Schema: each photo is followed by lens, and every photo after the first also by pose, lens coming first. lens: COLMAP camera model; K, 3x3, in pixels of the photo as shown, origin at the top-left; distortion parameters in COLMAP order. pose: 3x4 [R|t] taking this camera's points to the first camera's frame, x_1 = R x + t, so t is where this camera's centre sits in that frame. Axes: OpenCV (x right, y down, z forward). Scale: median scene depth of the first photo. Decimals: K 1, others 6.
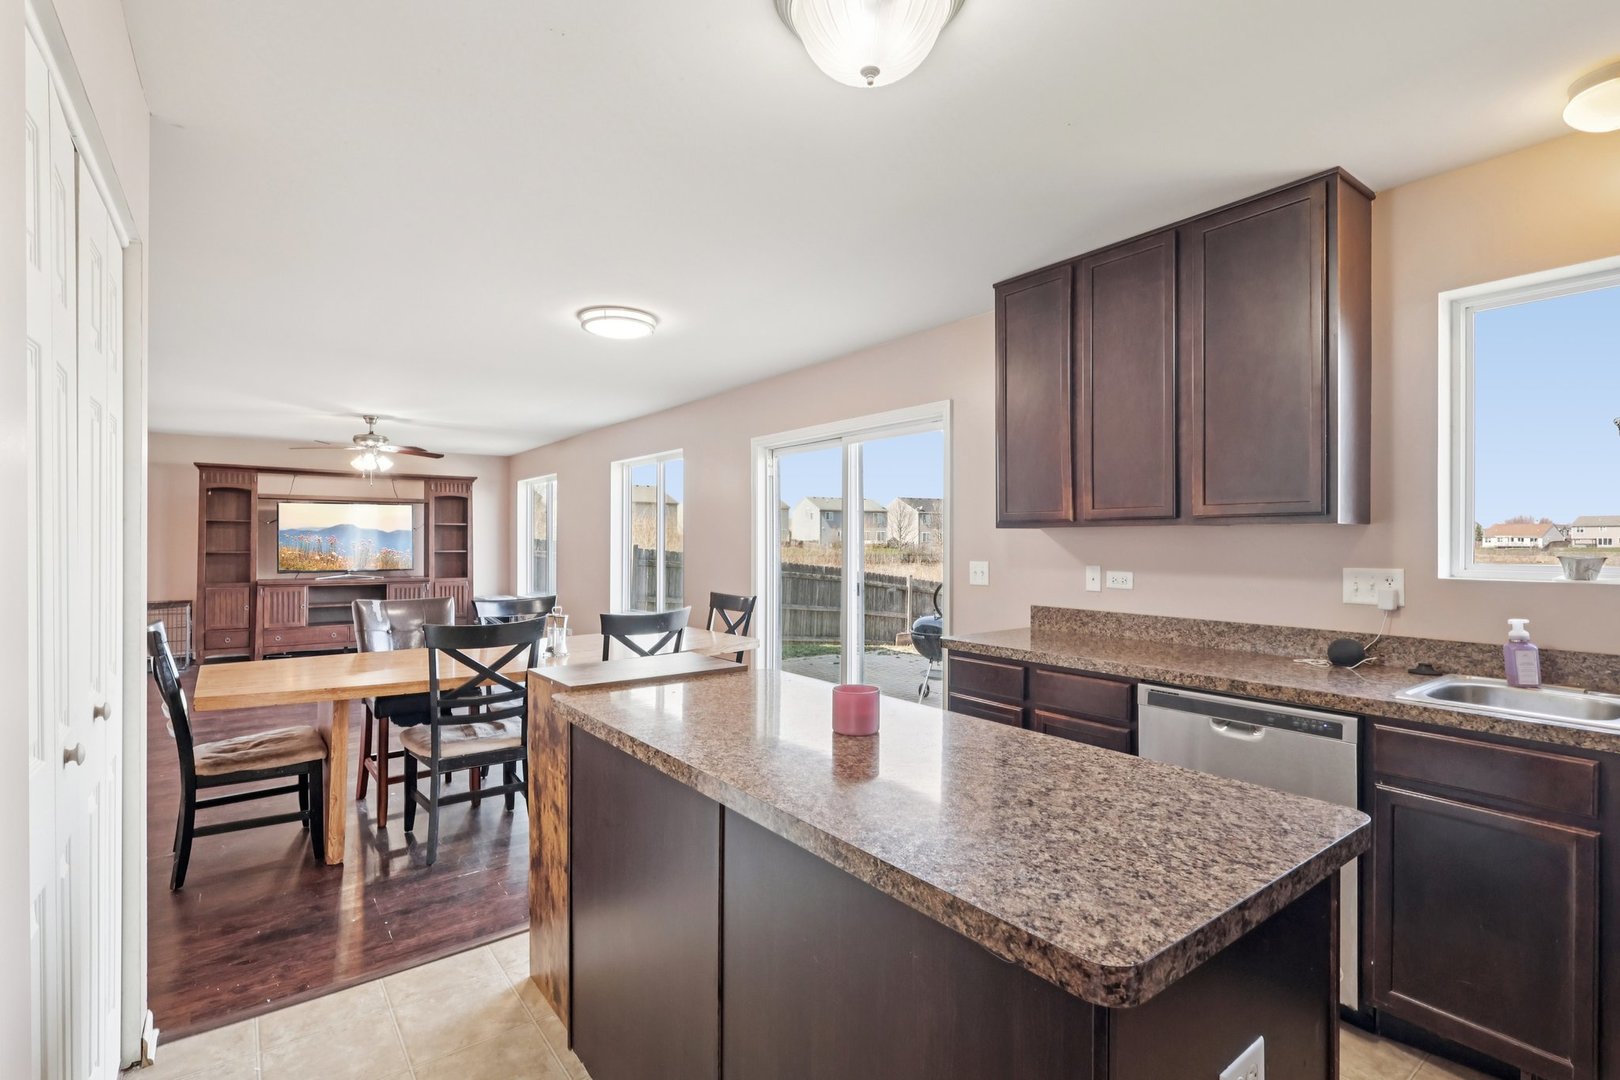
lens RADIAL K [[762.8, 0, 803.1], [0, 762.8, 543.7], [0, 0, 1]] dist [0.002300, 0.000428]
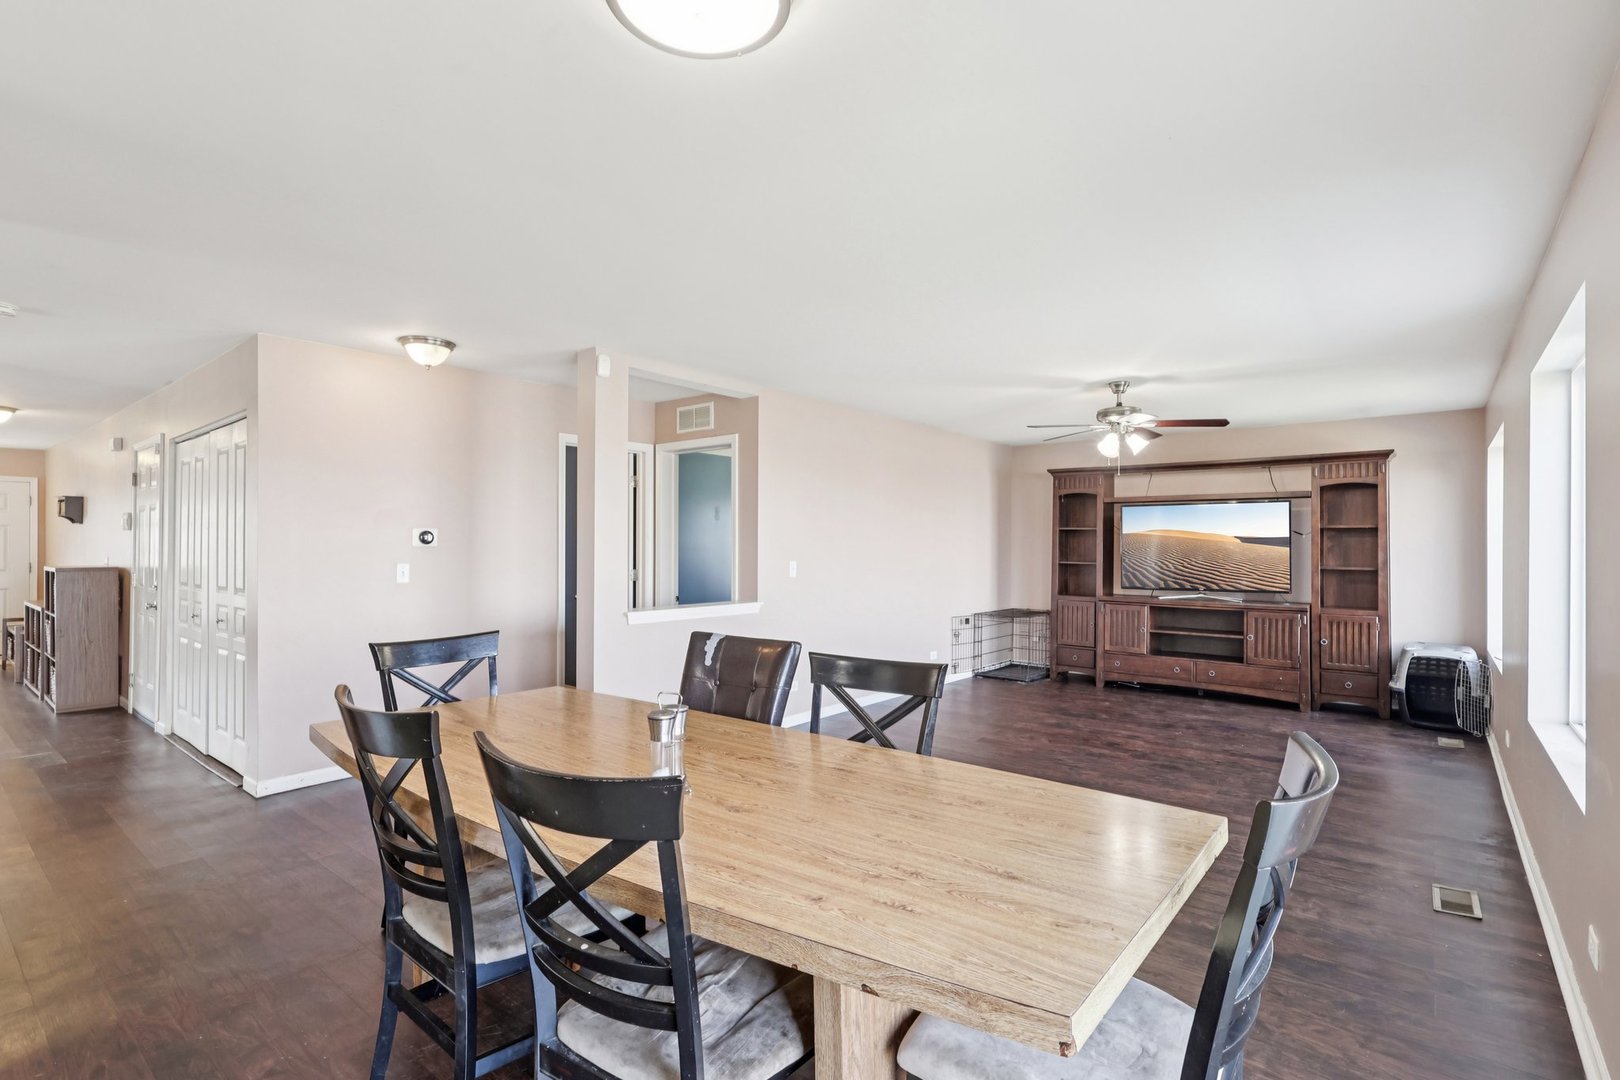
lens RADIAL K [[762.8, 0, 803.1], [0, 762.8, 543.7], [0, 0, 1]] dist [0.002300, 0.000428]
pose [[0.234547, -0.004436, -0.972095, 0.070548], [-0.008652, 0.999940, -0.006650, -0.002895], [0.972066, 0.009970, 0.234495, 0.465135]]
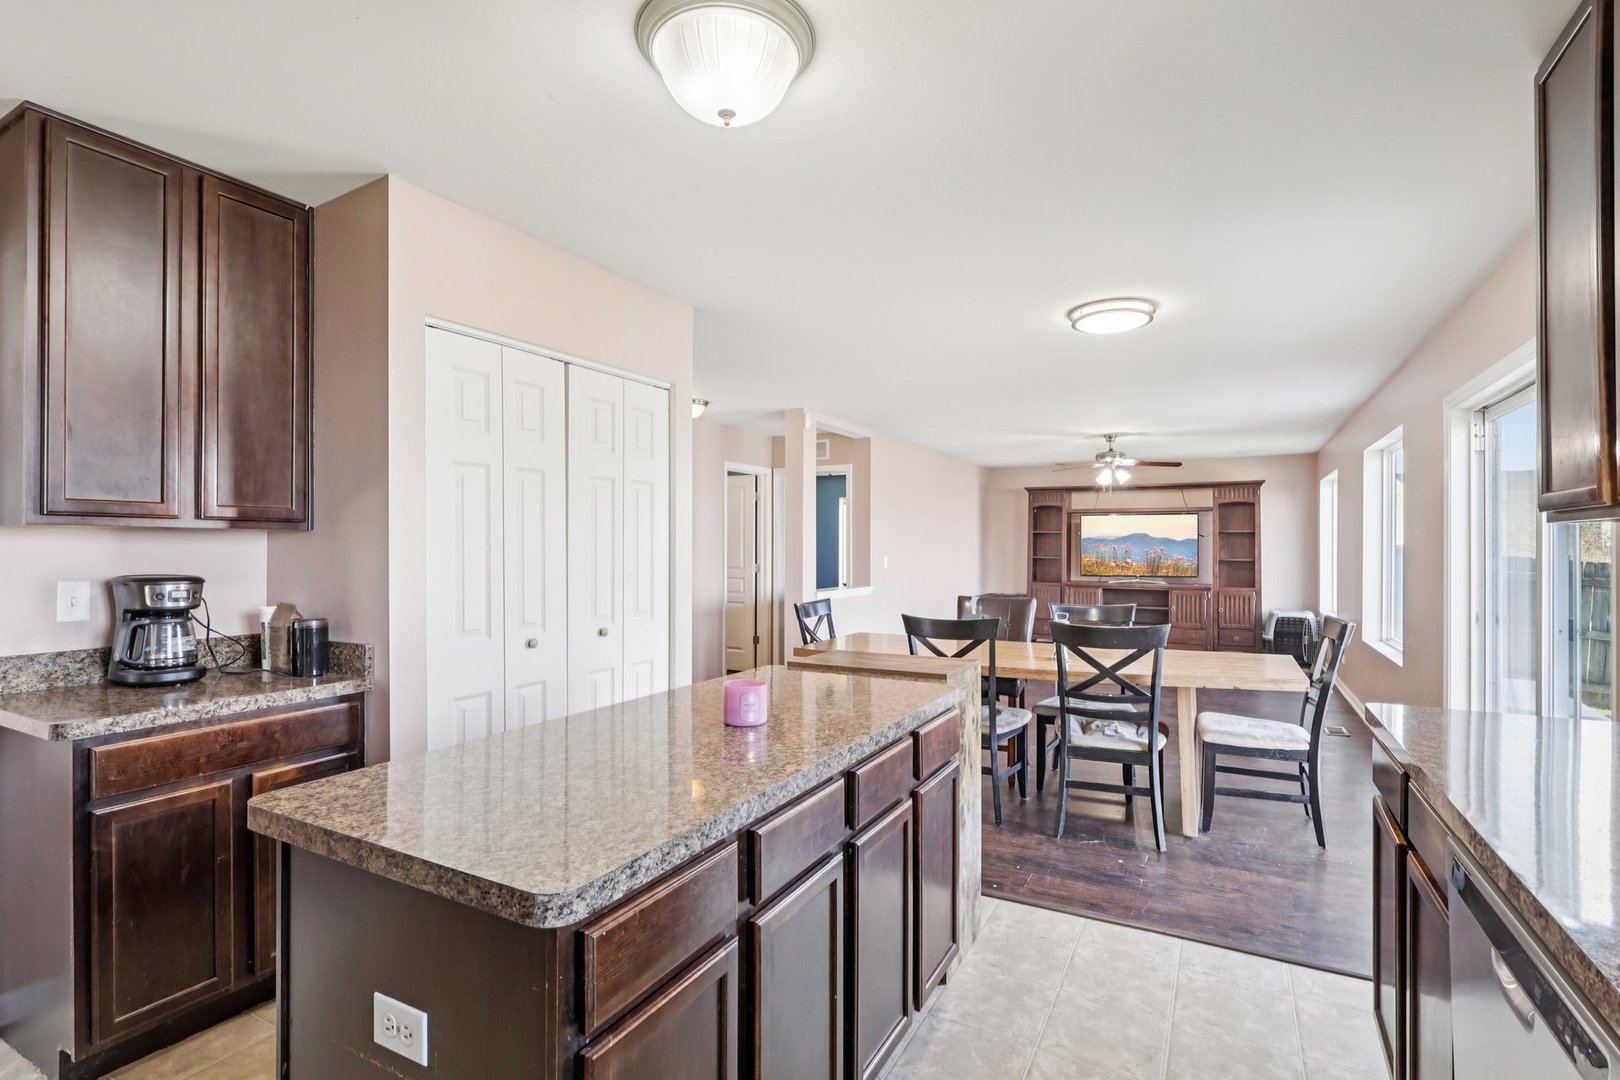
lens RADIAL K [[762.8, 0, 803.1], [0, 762.8, 543.7], [0, 0, 1]] dist [0.002300, 0.000428]
pose [[0.409433, -0.004300, -0.912330, 0.222691], [-0.005487, 0.999959, -0.007176, -0.000132], [0.912324, 0.007944, 0.409393, 0.129508]]
